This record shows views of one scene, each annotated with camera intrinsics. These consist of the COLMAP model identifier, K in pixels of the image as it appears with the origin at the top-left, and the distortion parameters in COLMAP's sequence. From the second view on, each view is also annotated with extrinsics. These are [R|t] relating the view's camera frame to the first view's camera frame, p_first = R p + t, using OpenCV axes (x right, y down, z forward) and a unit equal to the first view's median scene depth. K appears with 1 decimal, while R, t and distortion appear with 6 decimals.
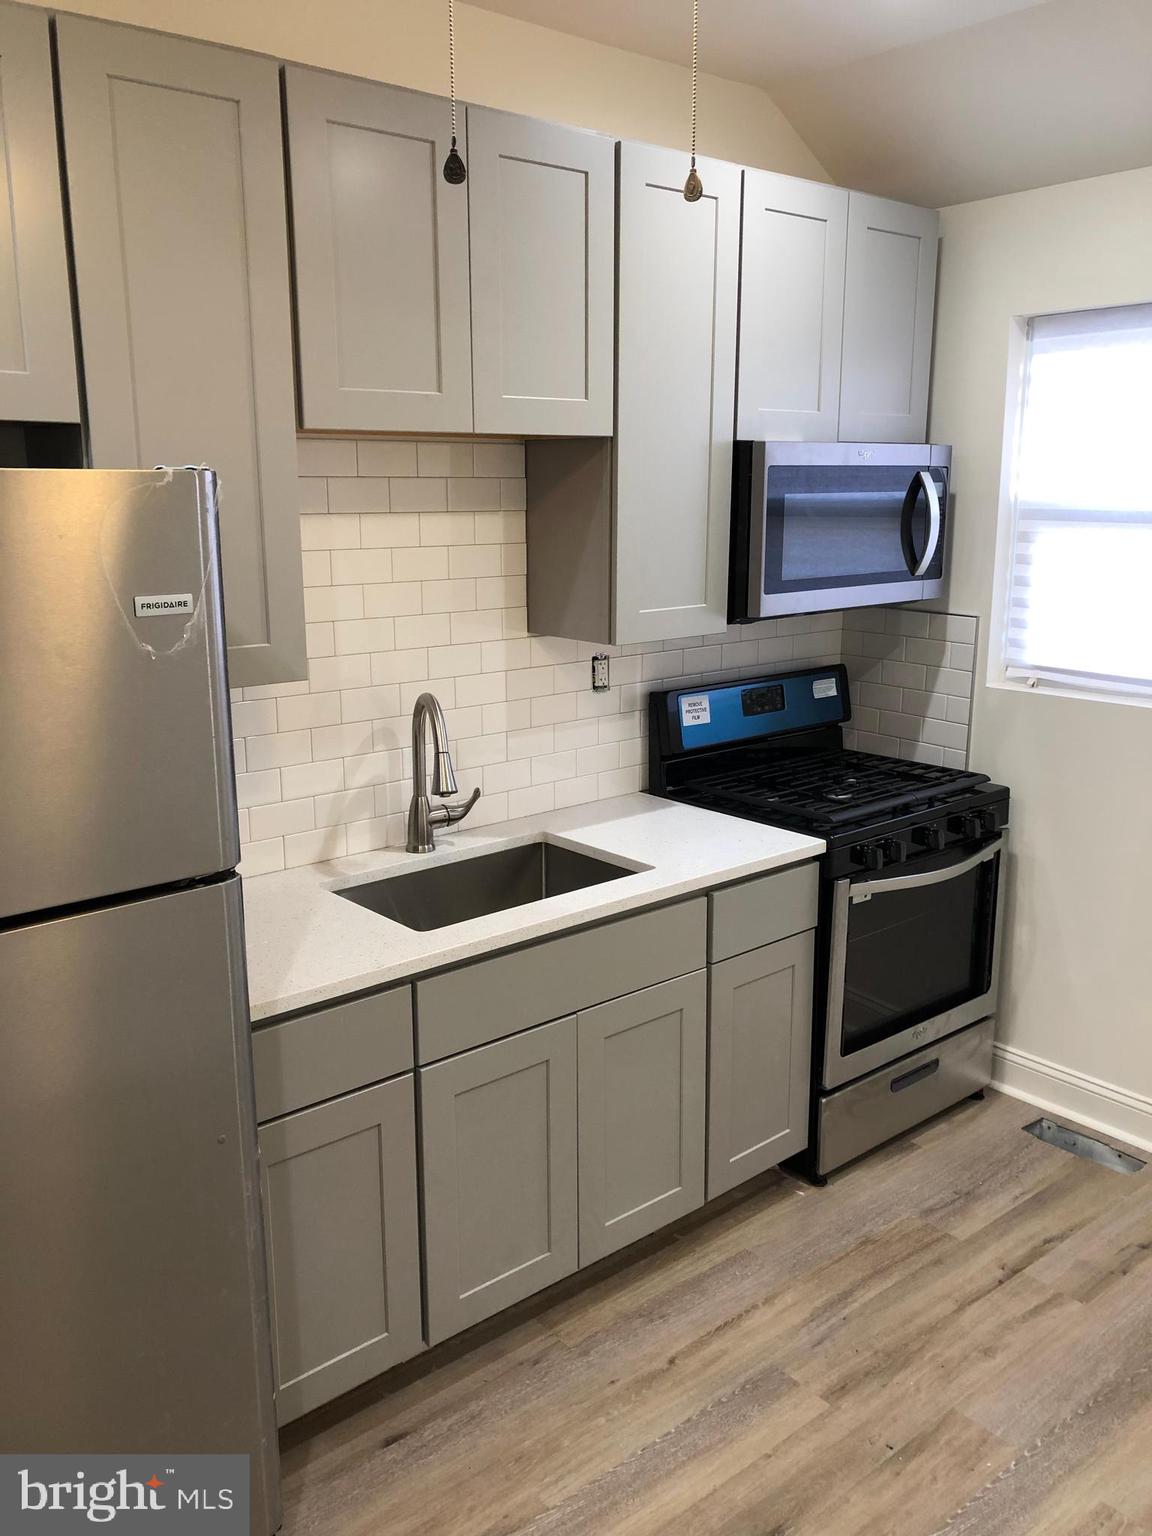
lens RADIAL K [[1271.2, 0, 577.2], [0, 1271.2, 767.3], [0, 0, 1]] dist [-0.007296, 0.017615]
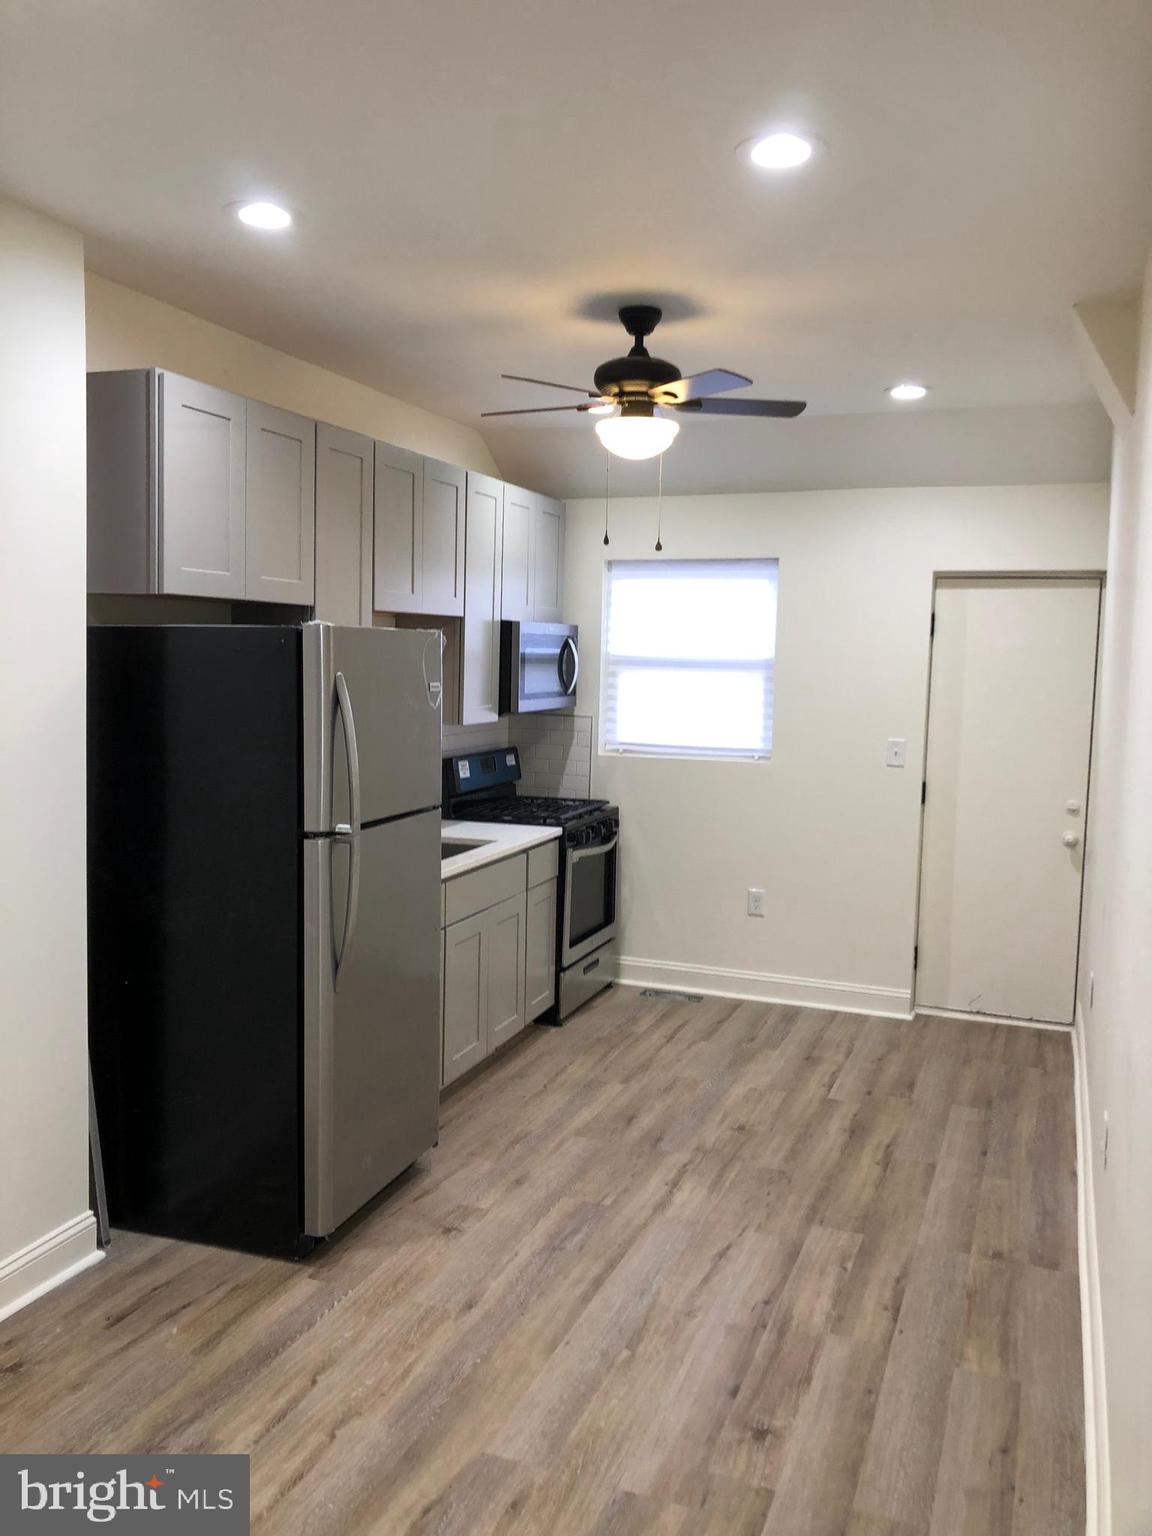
lens RADIAL K [[1271.2, 0, 575.2], [0, 1271.2, 762.9], [0, 0, 1]] dist [-0.007296, 0.017615]
pose [[0.868813, -0.023690, 0.494573, -0.669156], [0.087217, 0.990559, -0.105766, 0.151593], [-0.487398, 0.135026, 0.862677, -0.611680]]
